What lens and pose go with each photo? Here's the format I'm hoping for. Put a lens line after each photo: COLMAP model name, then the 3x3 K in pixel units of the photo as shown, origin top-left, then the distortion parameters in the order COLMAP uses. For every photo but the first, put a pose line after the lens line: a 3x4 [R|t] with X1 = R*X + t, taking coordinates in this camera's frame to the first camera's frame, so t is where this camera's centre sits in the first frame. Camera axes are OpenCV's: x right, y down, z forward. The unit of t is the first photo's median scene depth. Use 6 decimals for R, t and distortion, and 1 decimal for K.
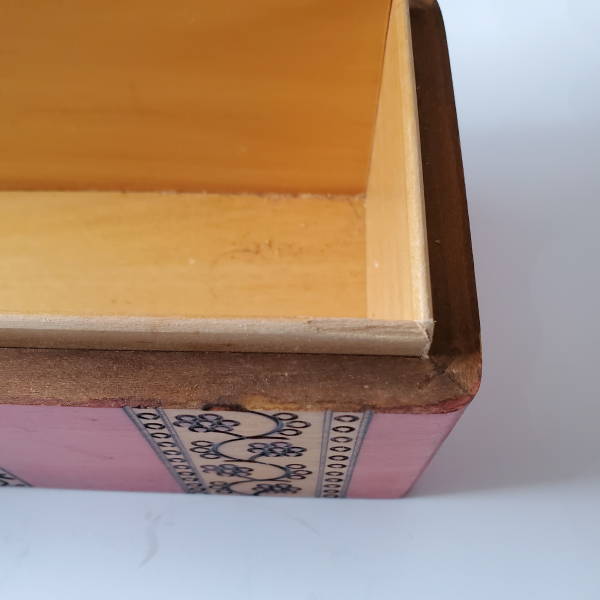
lens RADIAL K [[612.1, 0, 300.0], [0, 612.1, 300.0], [0, 0, 1]] dist [-0.000445, -0.008802]
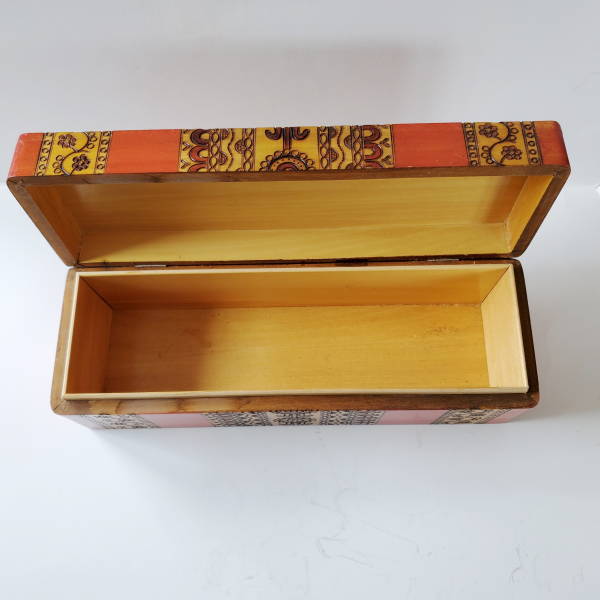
lens RADIAL K [[597.2, 0, 283.8], [0, 597.2, 299.6], [0, 0, 1]] dist [-0.177284, 0.323994]
pose [[0.998610, -0.047150, -0.023544, -1.204524], [0.050267, 0.986362, 0.156724, -1.148309], [0.015834, -0.157690, 0.987362, -2.580668]]
